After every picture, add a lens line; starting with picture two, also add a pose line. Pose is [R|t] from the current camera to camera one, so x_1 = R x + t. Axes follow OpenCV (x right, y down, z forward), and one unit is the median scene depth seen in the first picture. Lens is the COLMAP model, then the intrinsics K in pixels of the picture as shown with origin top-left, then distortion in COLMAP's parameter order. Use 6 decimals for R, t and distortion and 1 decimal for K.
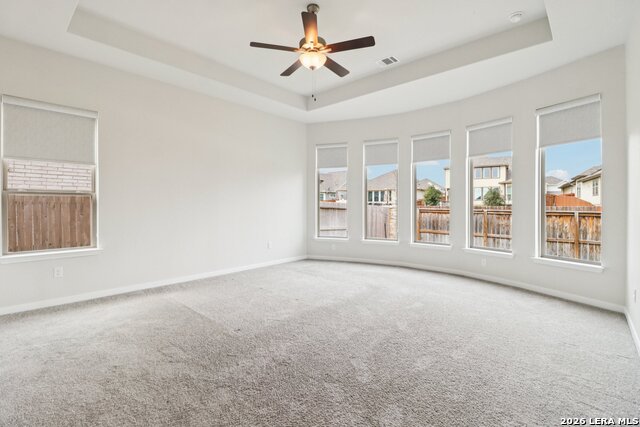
lens RADIAL K [[300.4, 0, 317.6], [0, 300.4, 209.3], [0, 0, 1]] dist [0.017166, -0.009769]
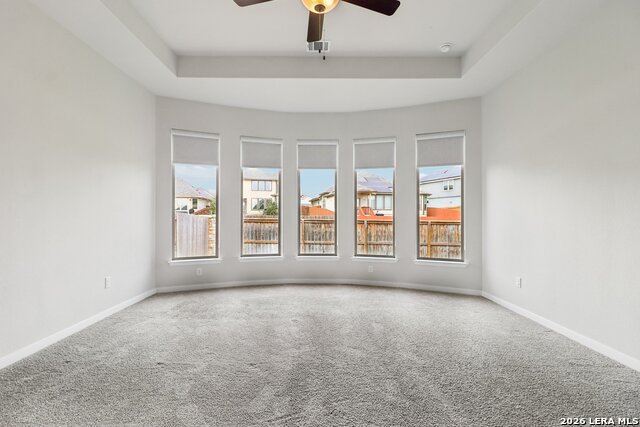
lens RADIAL K [[300.4, 0, 321.2], [0, 300.4, 219.3], [0, 0, 1]] dist [0.017166, -0.009769]
pose [[0.741216, -0.007731, 0.671222, -0.207469], [0.005478, 0.999970, 0.005468, -0.005160], [-0.671244, -0.000376, 0.741236, 0.230908]]
